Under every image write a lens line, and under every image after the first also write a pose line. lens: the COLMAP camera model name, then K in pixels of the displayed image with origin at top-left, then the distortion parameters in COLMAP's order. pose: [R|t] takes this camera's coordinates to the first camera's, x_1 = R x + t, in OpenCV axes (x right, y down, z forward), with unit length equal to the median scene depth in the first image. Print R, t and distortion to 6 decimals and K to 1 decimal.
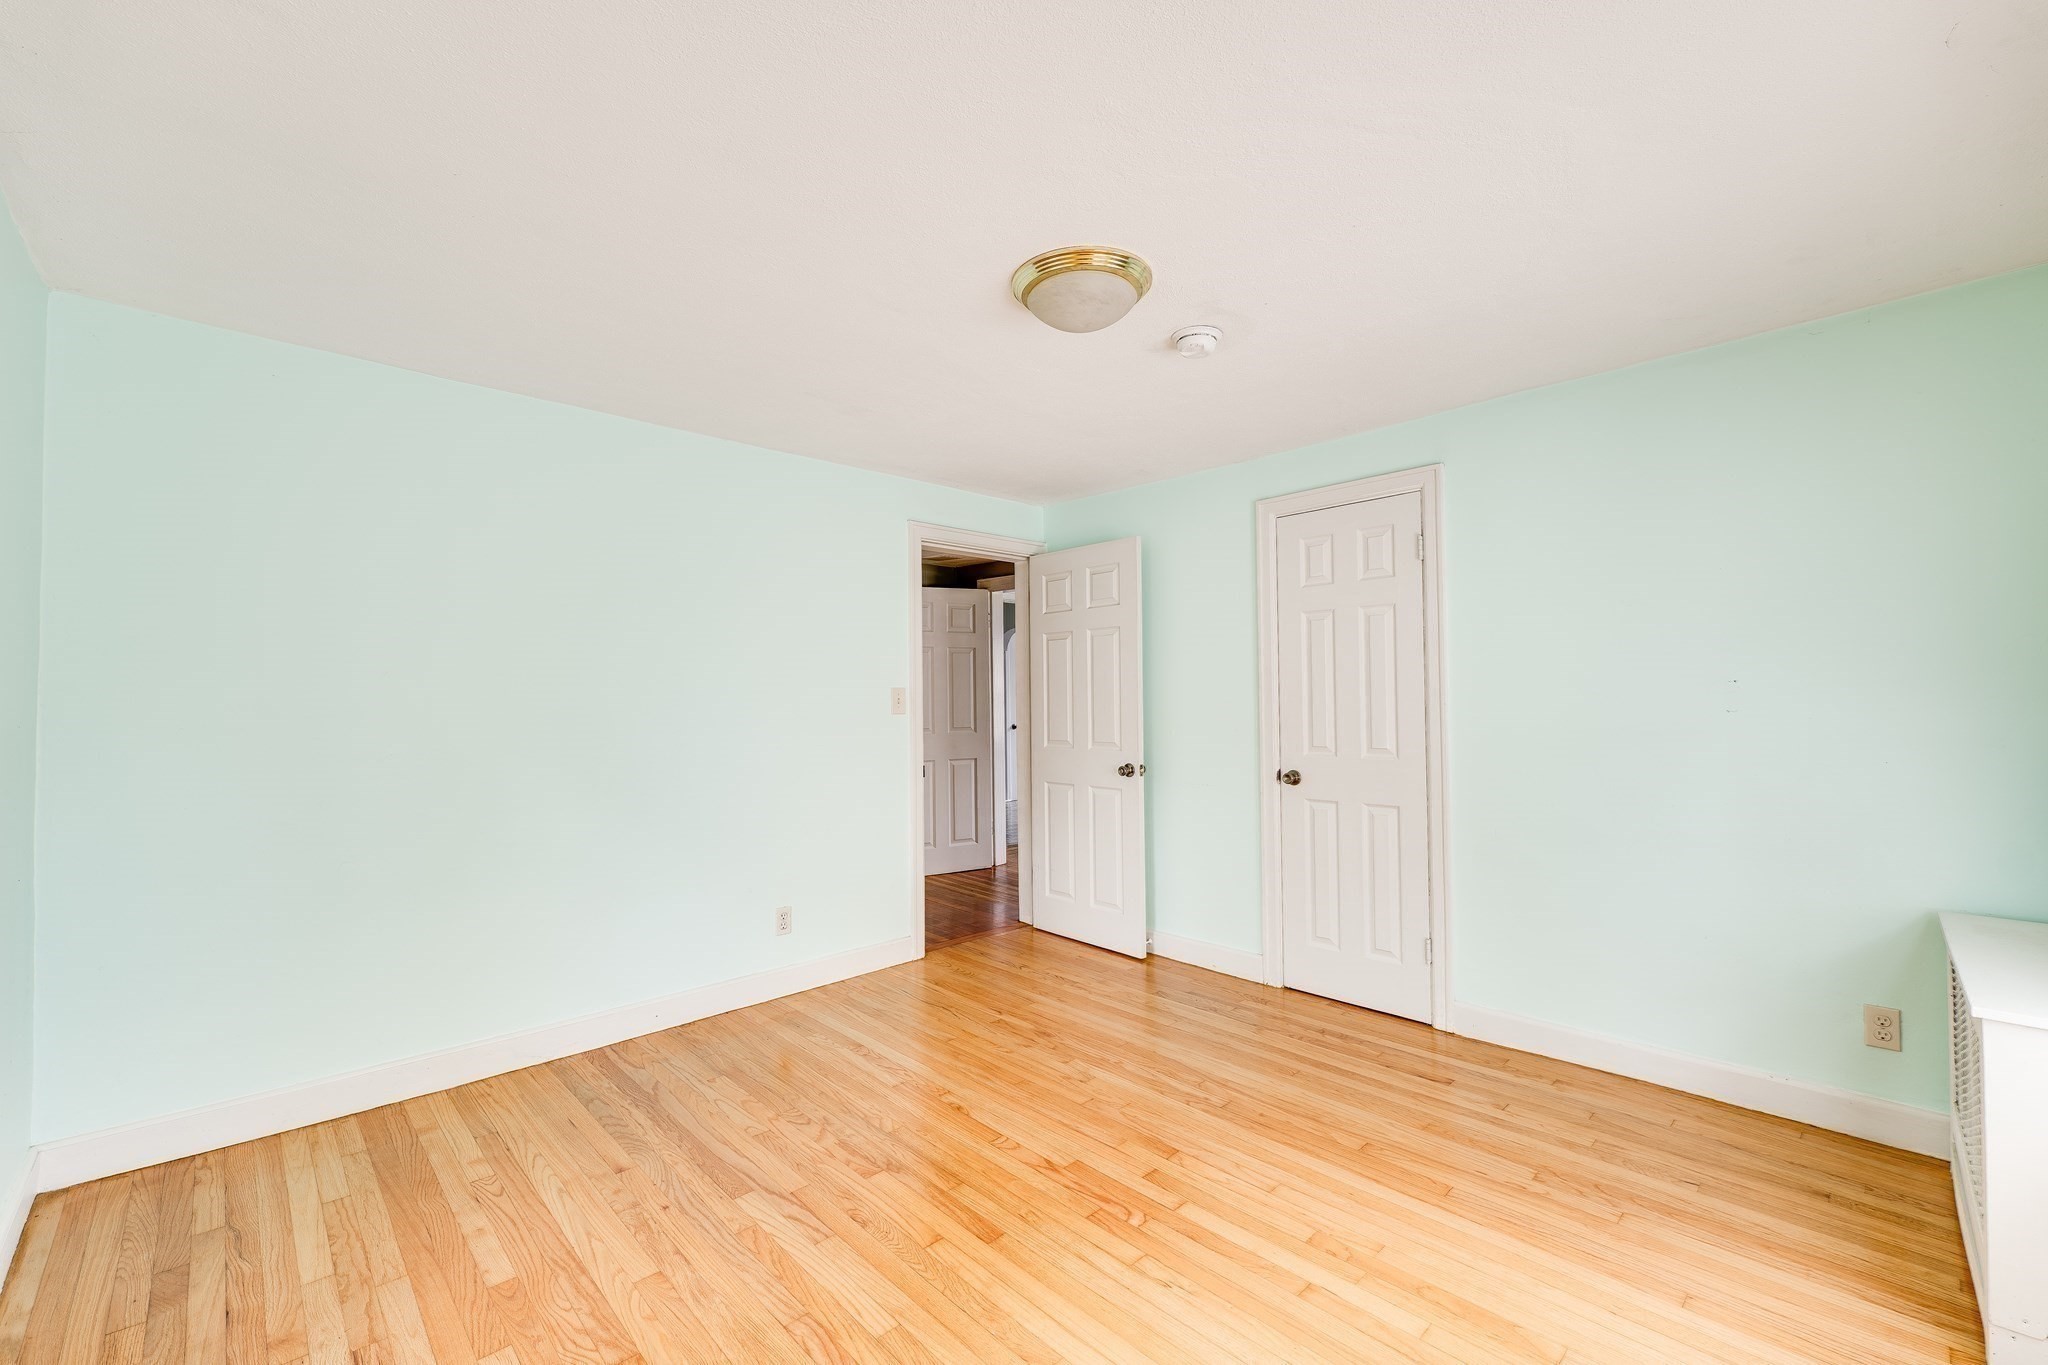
lens RADIAL K [[836.4, 0, 1023.6], [0, 836.4, 685.1], [0, 0, 1]] dist [-0.000390, -0.000628]
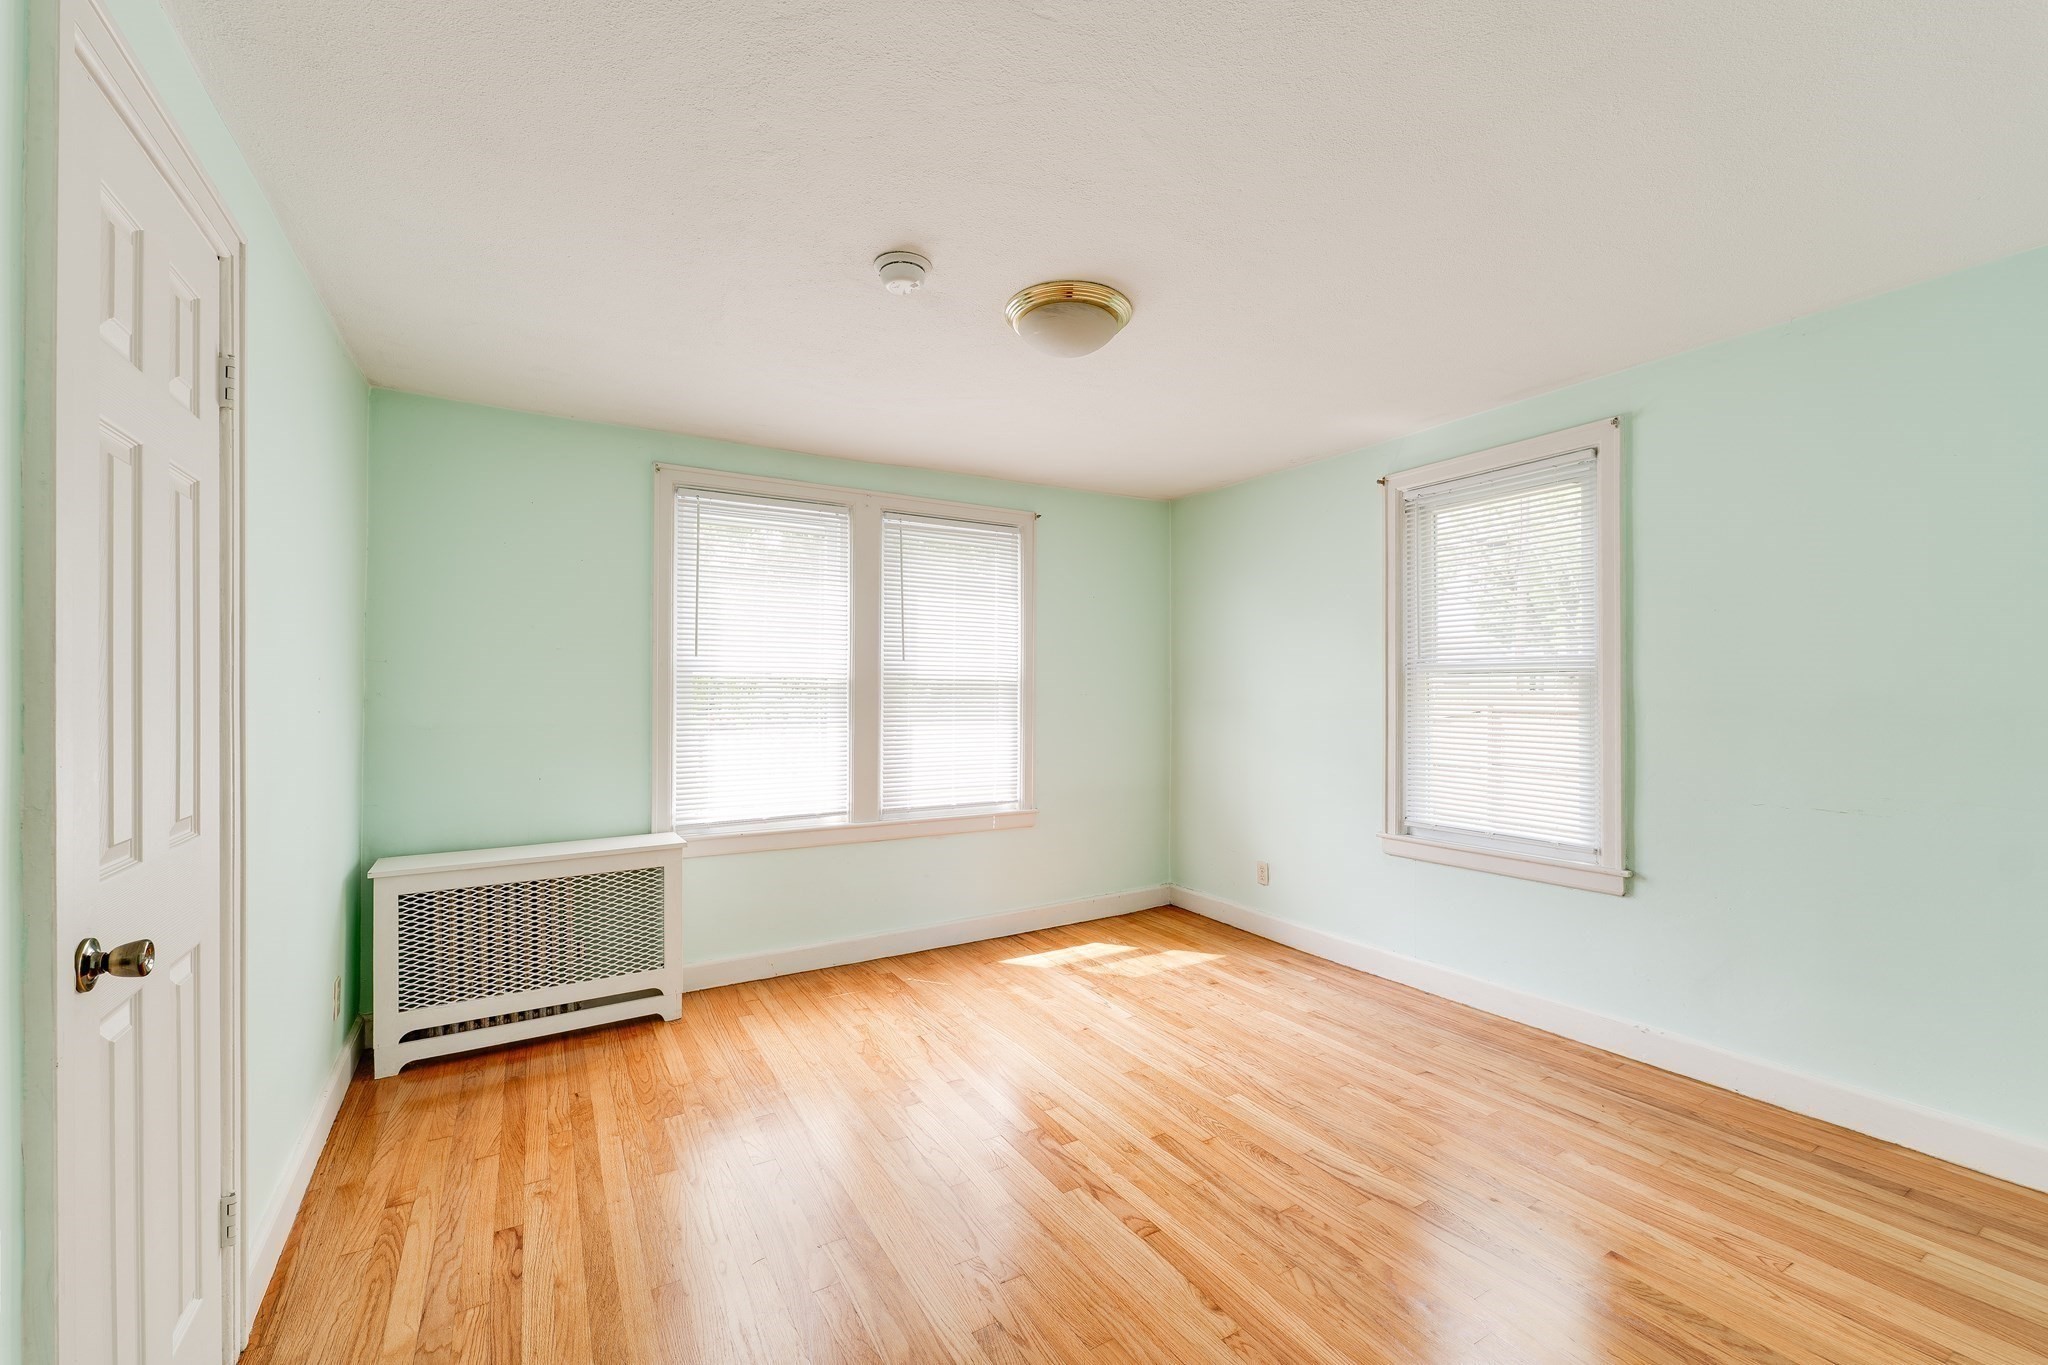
lens RADIAL K [[836.4, 0, 1030.6], [0, 836.4, 687.7], [0, 0, 1]] dist [-0.000390, -0.000628]
pose [[-0.976528, 0.012699, 0.215017, -0.111357], [0.008317, 0.999739, -0.021274, 0.036756], [-0.215231, -0.018986, -0.976379, 2.042575]]
